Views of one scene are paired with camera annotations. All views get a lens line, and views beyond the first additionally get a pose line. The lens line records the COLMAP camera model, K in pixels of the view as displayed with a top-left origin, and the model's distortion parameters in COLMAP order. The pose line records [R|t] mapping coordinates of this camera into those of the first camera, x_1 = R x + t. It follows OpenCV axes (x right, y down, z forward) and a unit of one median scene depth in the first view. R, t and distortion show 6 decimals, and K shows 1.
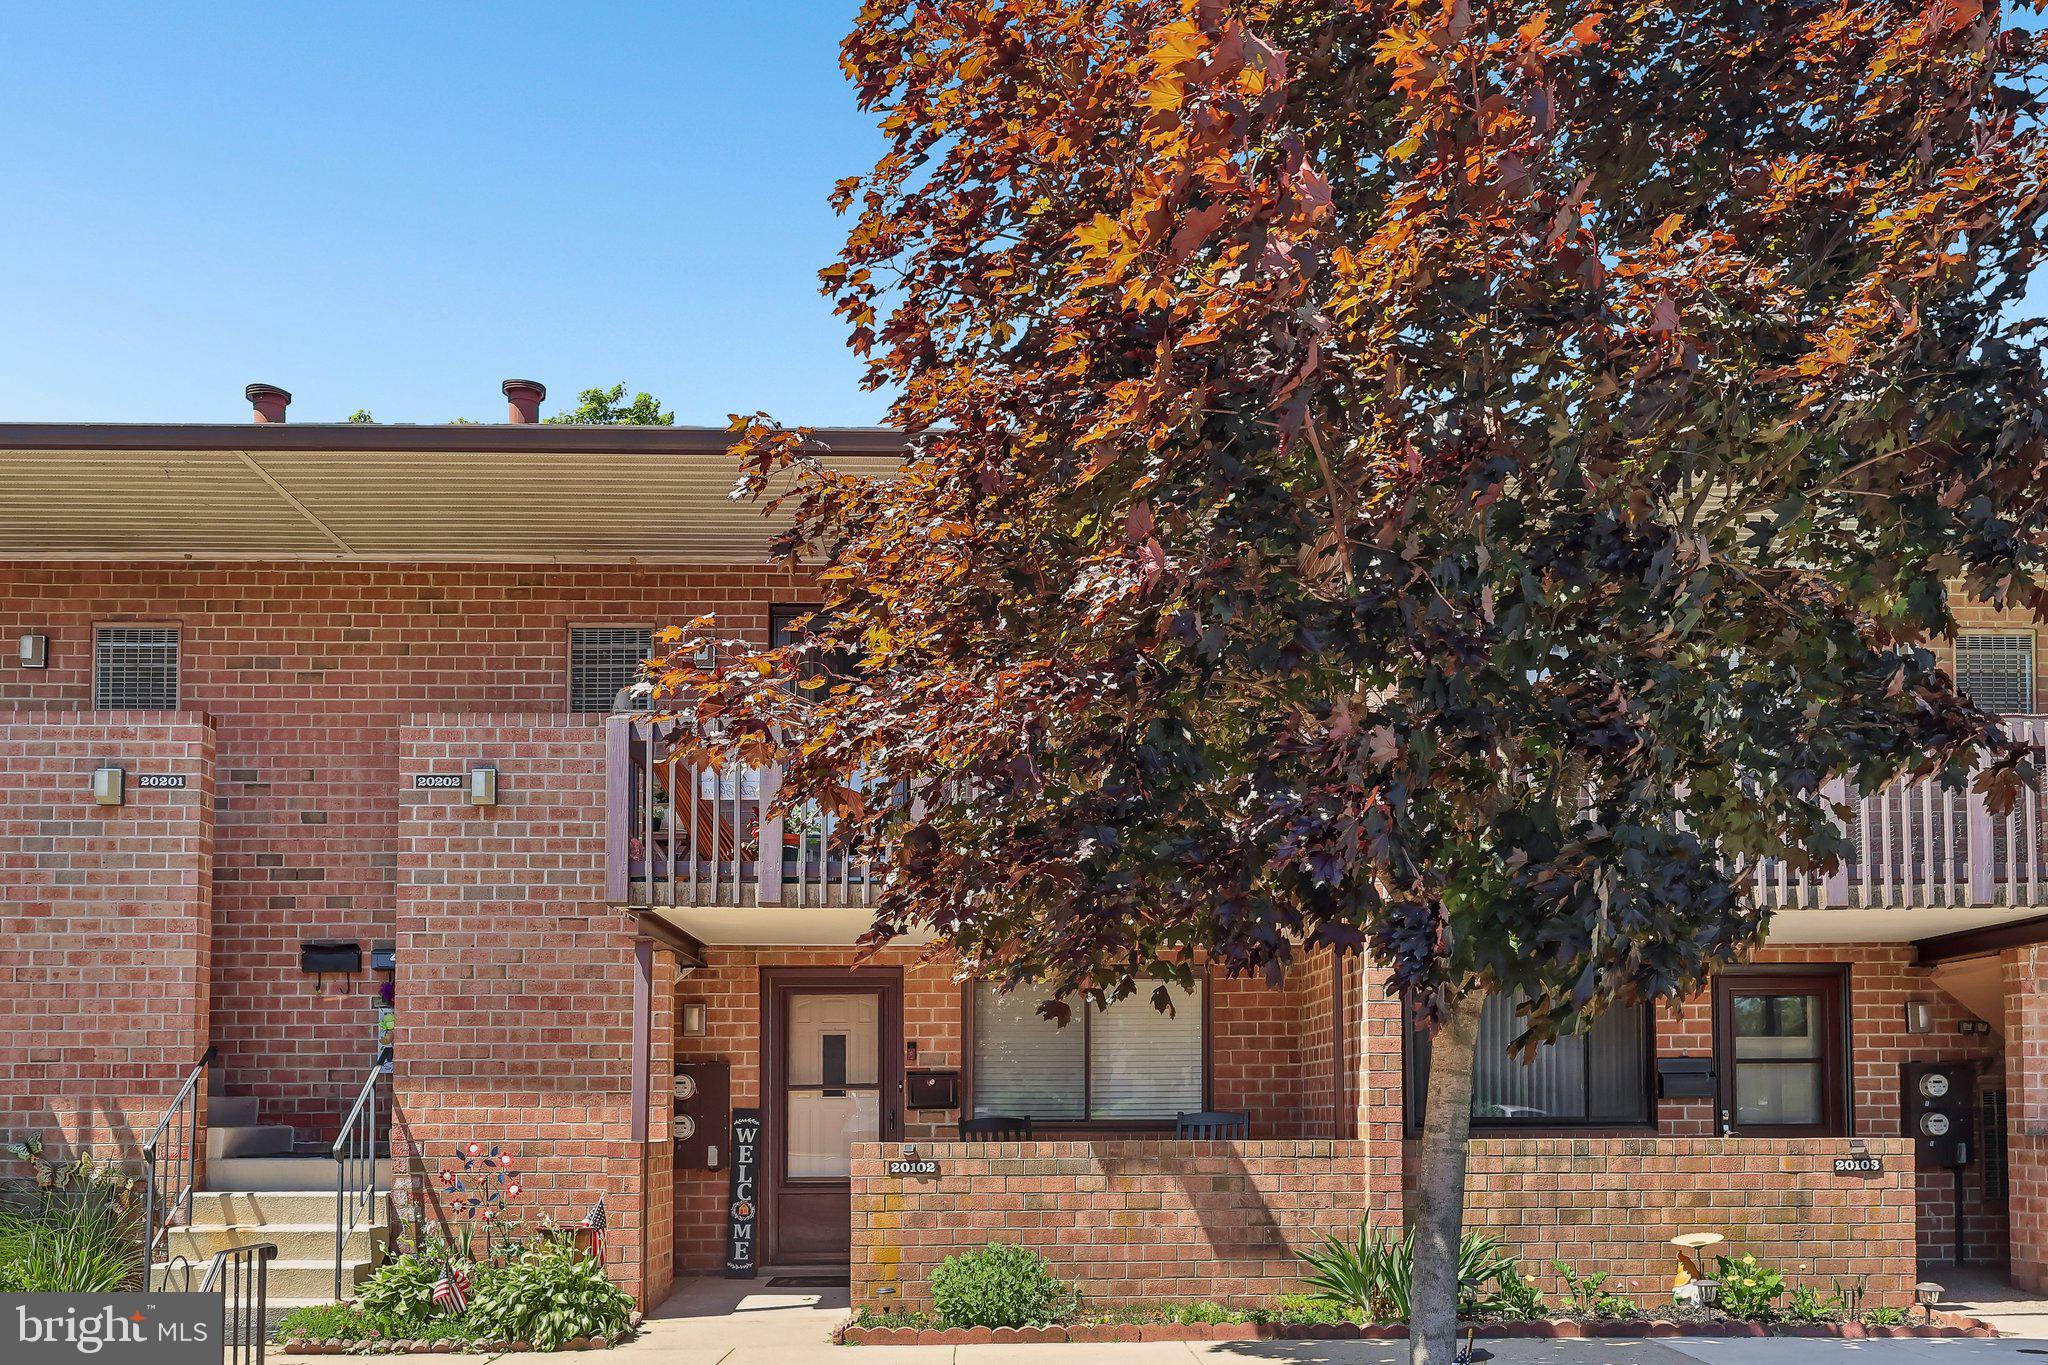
lens RADIAL K [[1672.8, 0, 1029.7], [0, 1672.8, 1030.9], [0, 0, 1]] dist [0.006593, 0.003541]
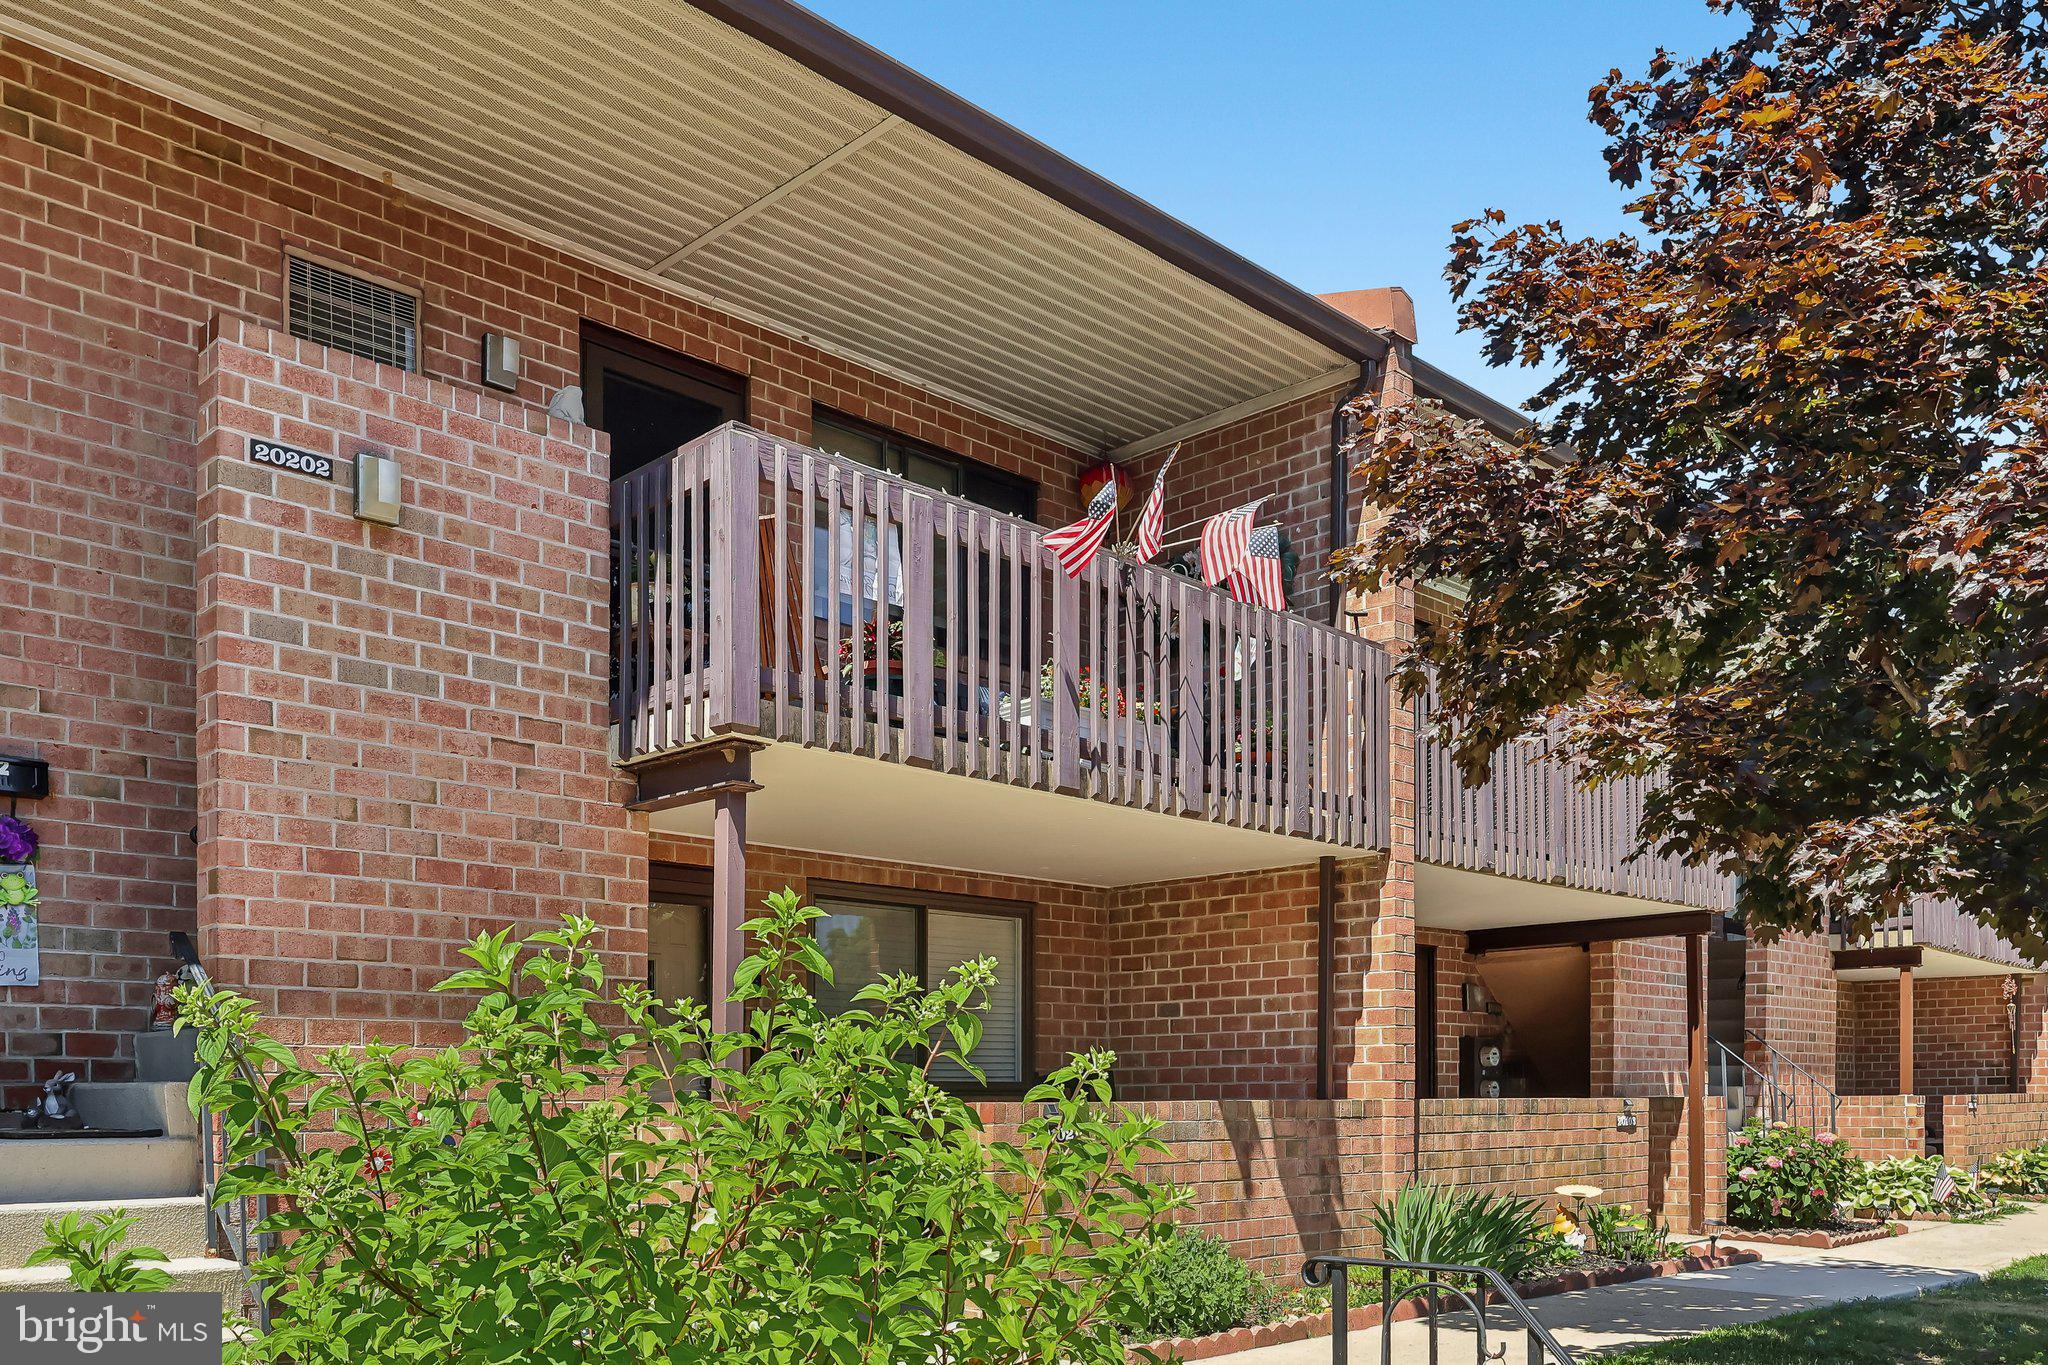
lens RADIAL K [[1703.0, 0, 1023.1], [0, 1703.0, 1085.2], [0, 0, 1]] dist [-0.004416, -0.000688]
pose [[0.719913, 0.005740, 0.694040, -0.569806], [-0.031463, 0.999208, 0.024372, 0.037421], [-0.693351, -0.039382, 0.719523, 0.416931]]
